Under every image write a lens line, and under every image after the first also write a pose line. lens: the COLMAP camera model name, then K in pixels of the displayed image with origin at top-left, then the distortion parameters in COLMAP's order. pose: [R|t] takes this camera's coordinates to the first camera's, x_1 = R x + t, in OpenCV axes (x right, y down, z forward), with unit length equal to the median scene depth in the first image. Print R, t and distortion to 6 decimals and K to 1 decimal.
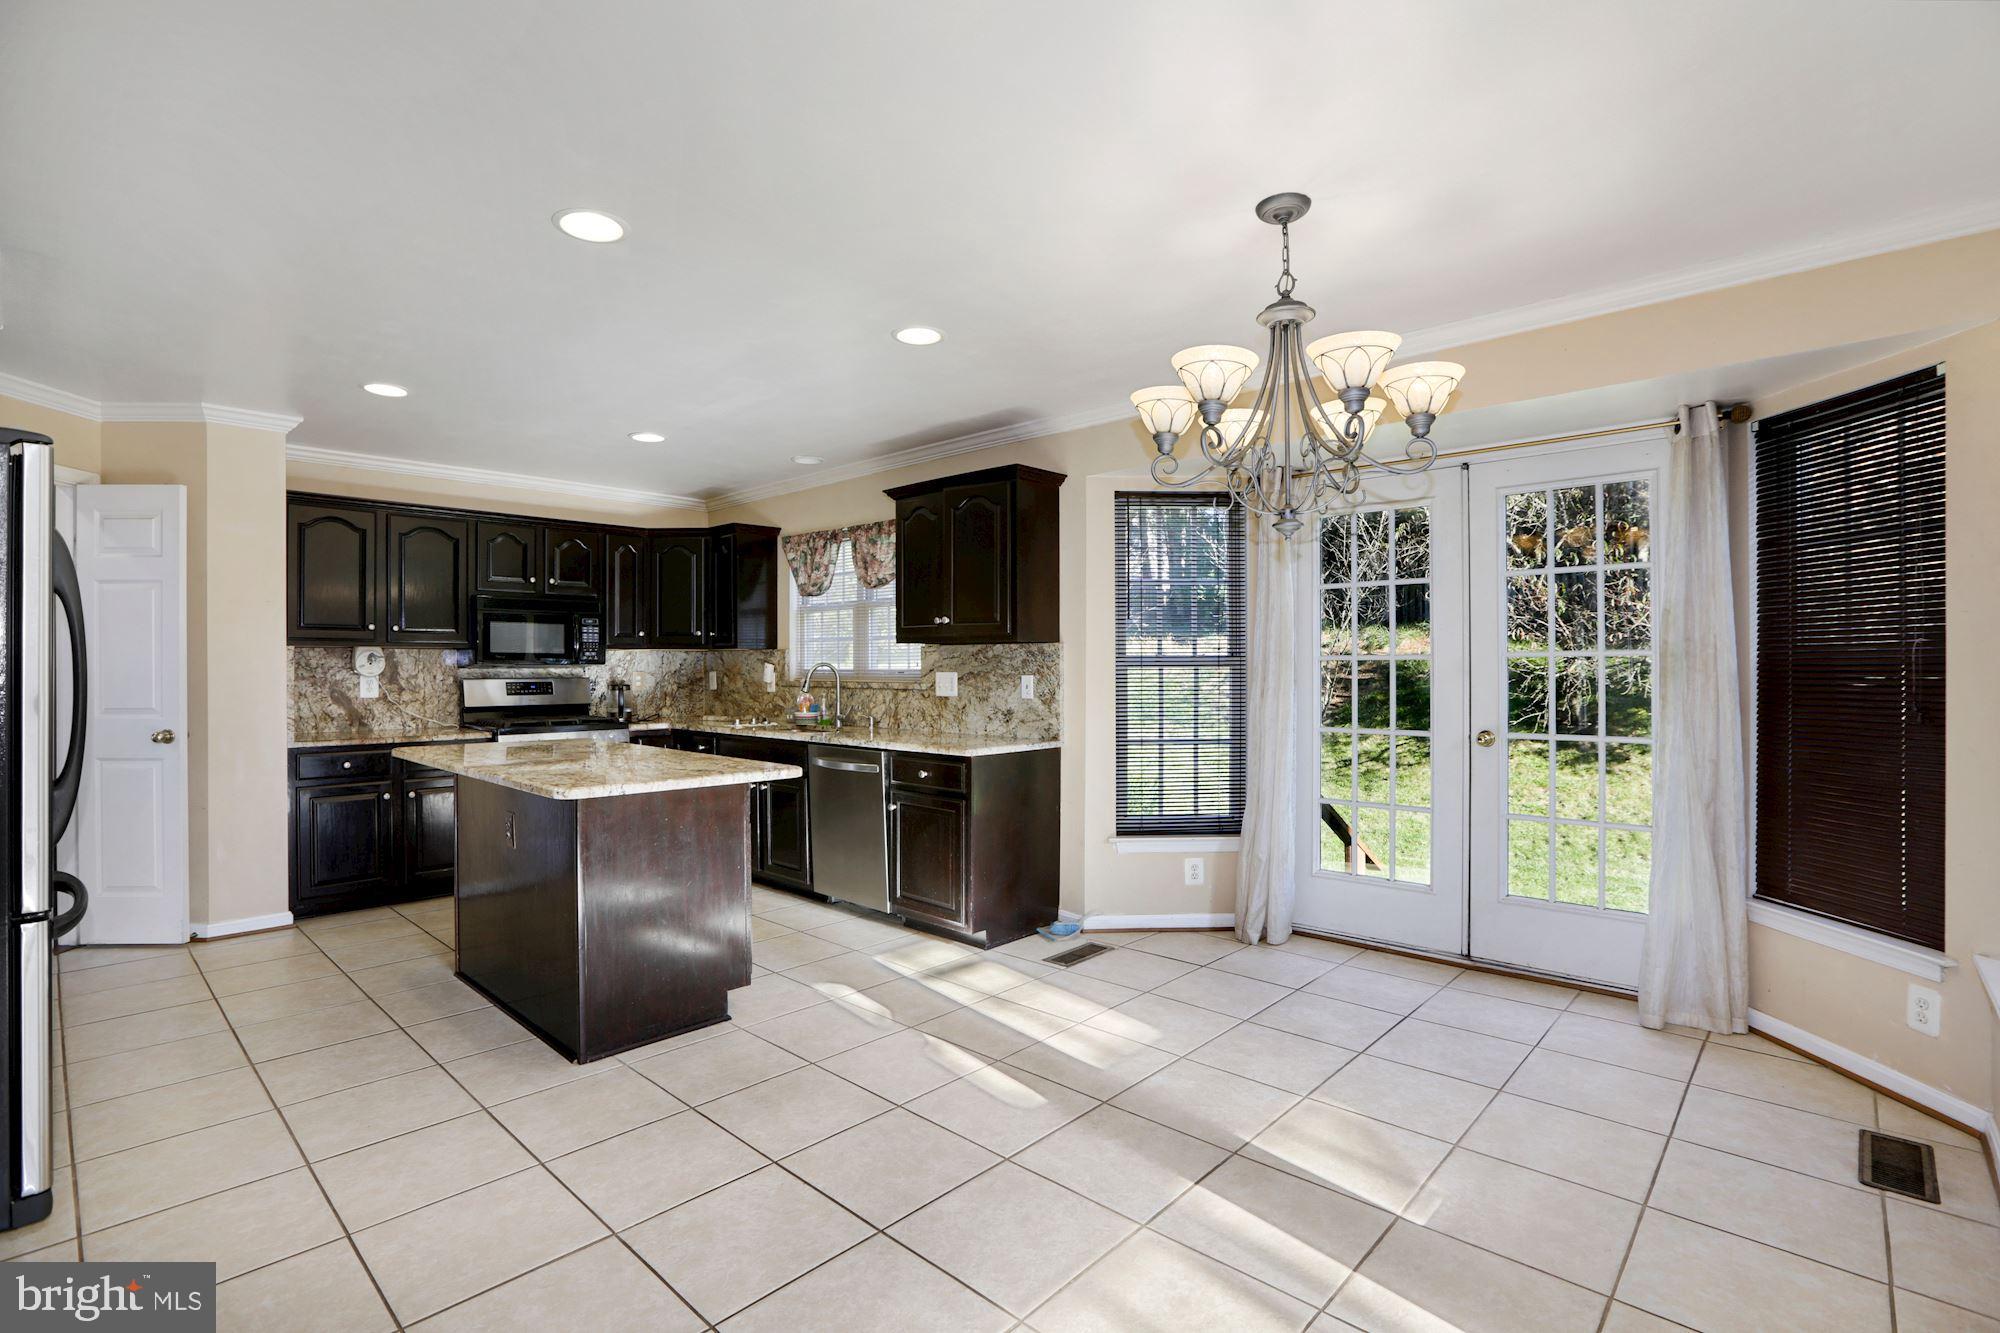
lens RADIAL K [[932.2, 0, 993.2], [0, 932.2, 669.0], [0, 0, 1]] dist [-0.055980, 0.021847]
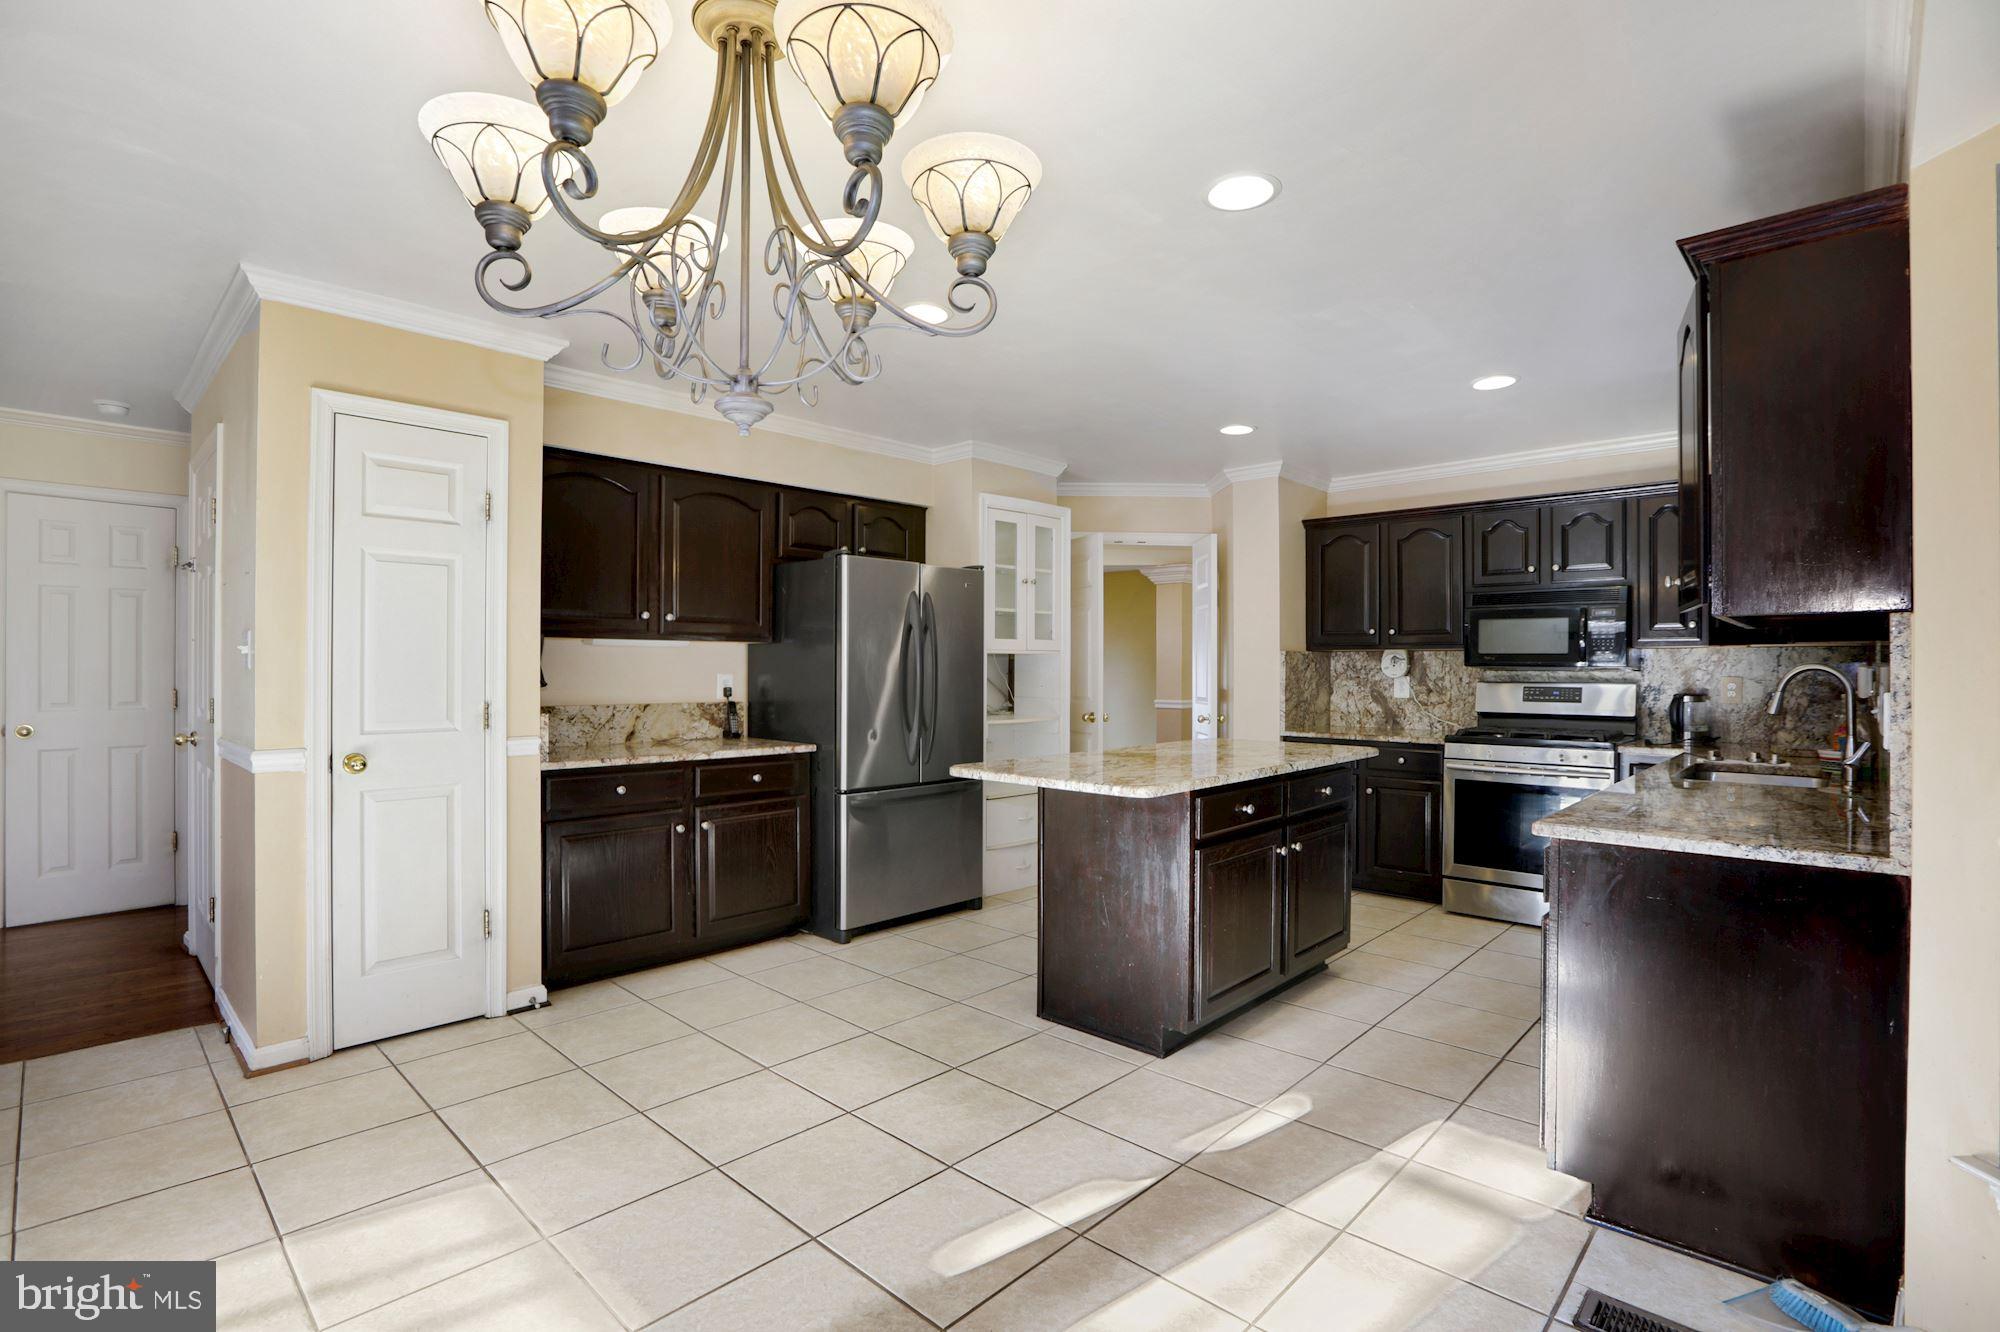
lens RADIAL K [[932.2, 0, 985.5], [0, 932.2, 663.8], [0, 0, 1]] dist [-0.055980, 0.021847]
pose [[-0.010949, -0.001638, -0.999939, 0.448307], [-0.005636, 0.999983, -0.001576, -0.003846], [0.999924, 0.005618, -0.010958, 0.598590]]
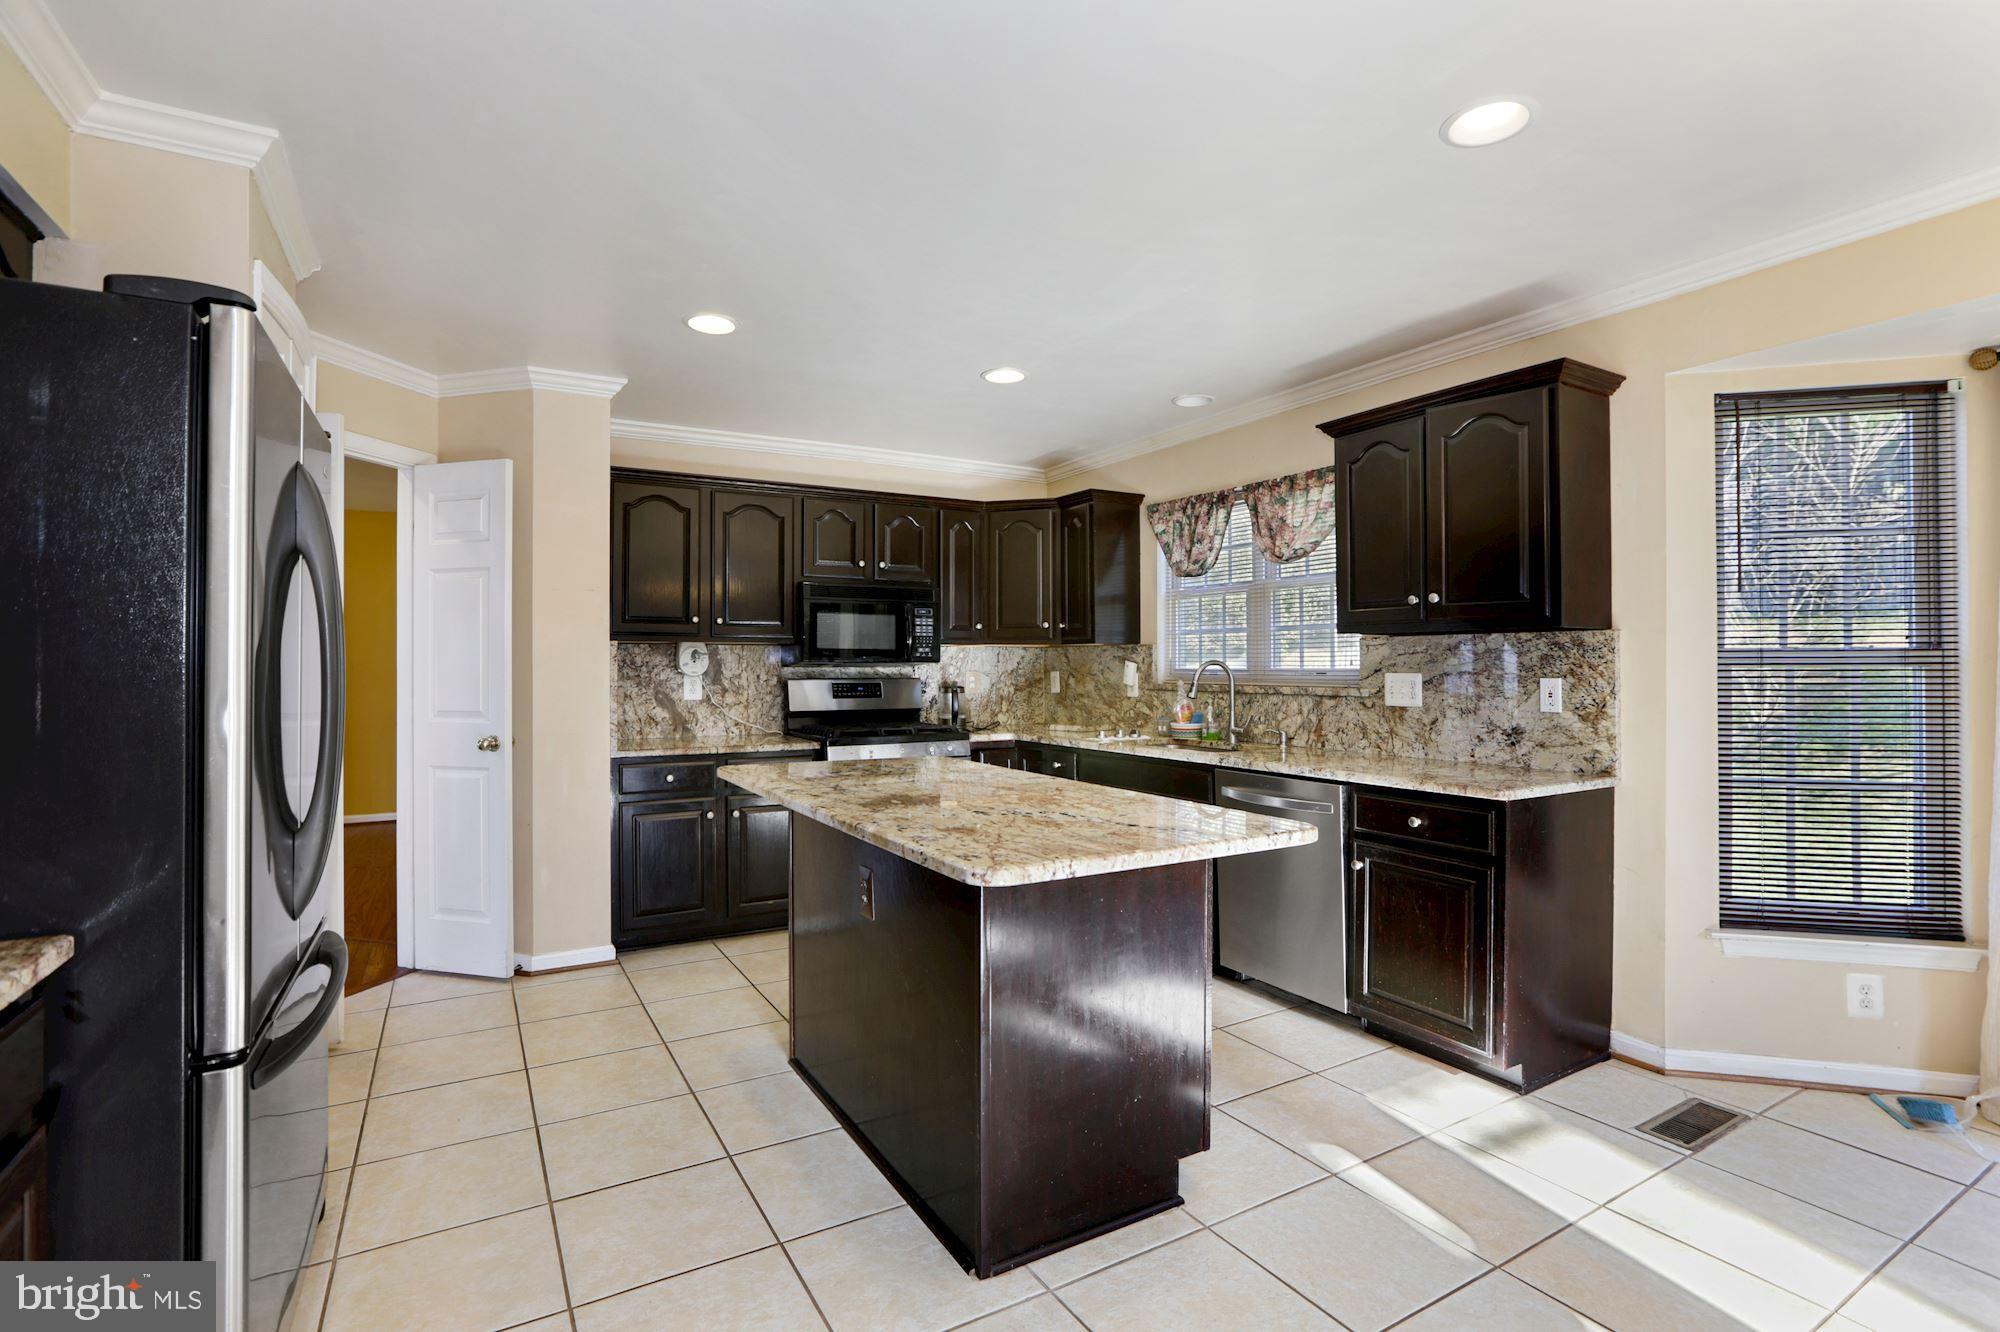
lens RADIAL K [[932.2, 0, 991.8], [0, 932.2, 665.1], [0, 0, 1]] dist [-0.055980, 0.021847]
pose [[0.958709, 0.000663, -0.284389, -0.164954], [-0.001836, 0.999991, -0.003858, 0.000655], [0.284384, 0.004221, 0.958701, 0.241469]]
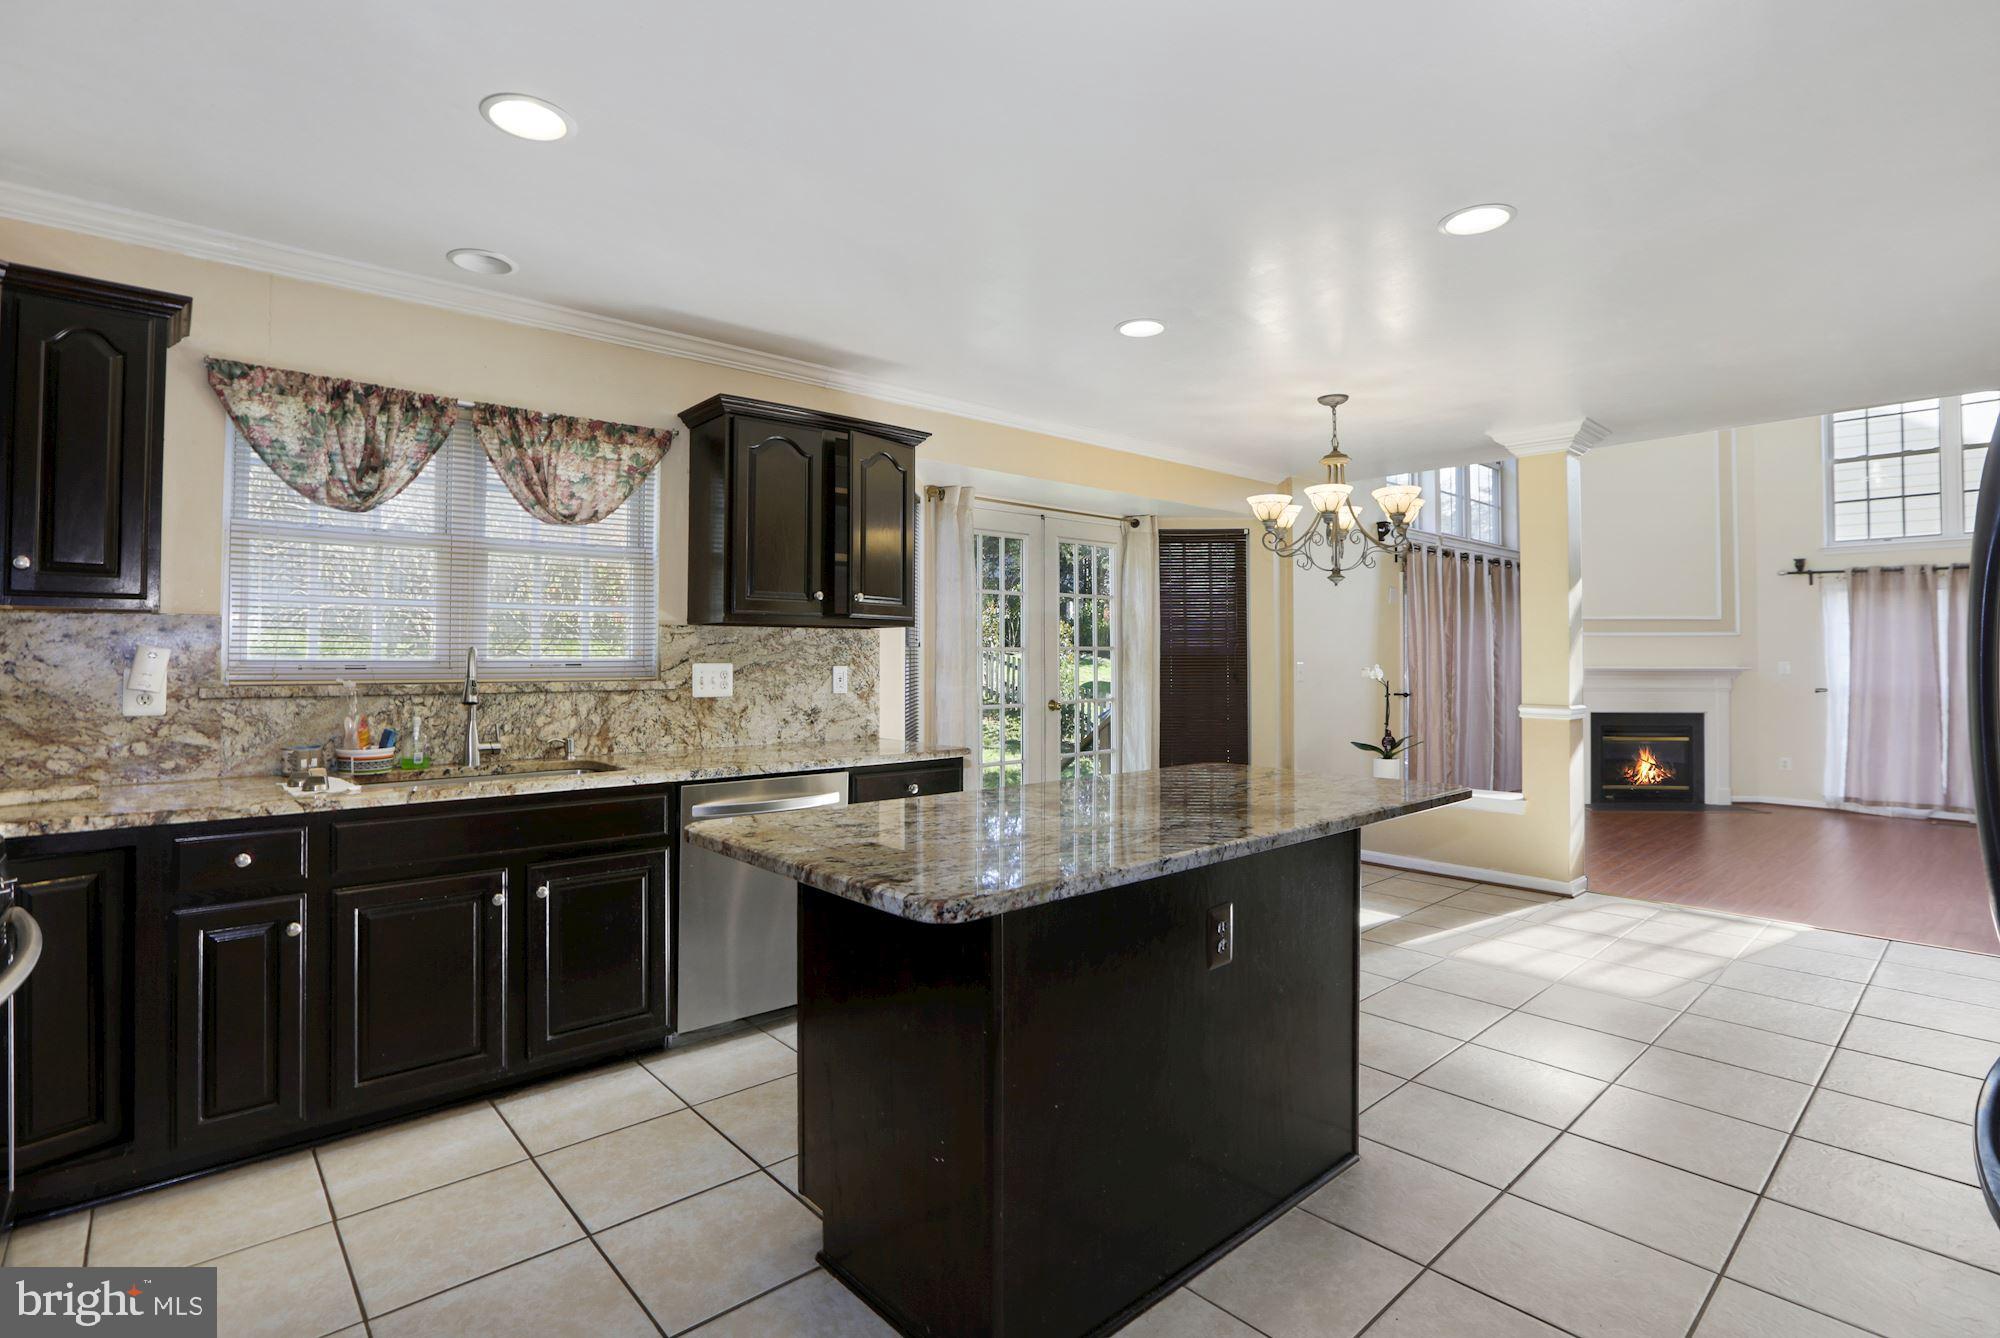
lens RADIAL K [[932.2, 0, 998.8], [0, 932.2, 648.4], [0, 0, 1]] dist [-0.055980, 0.021847]
pose [[0.100753, 0.009987, 0.994861, -0.796111], [0.001779, 0.999946, -0.010218, -0.000437], [-0.994910, 0.002799, 0.100730, 0.768199]]
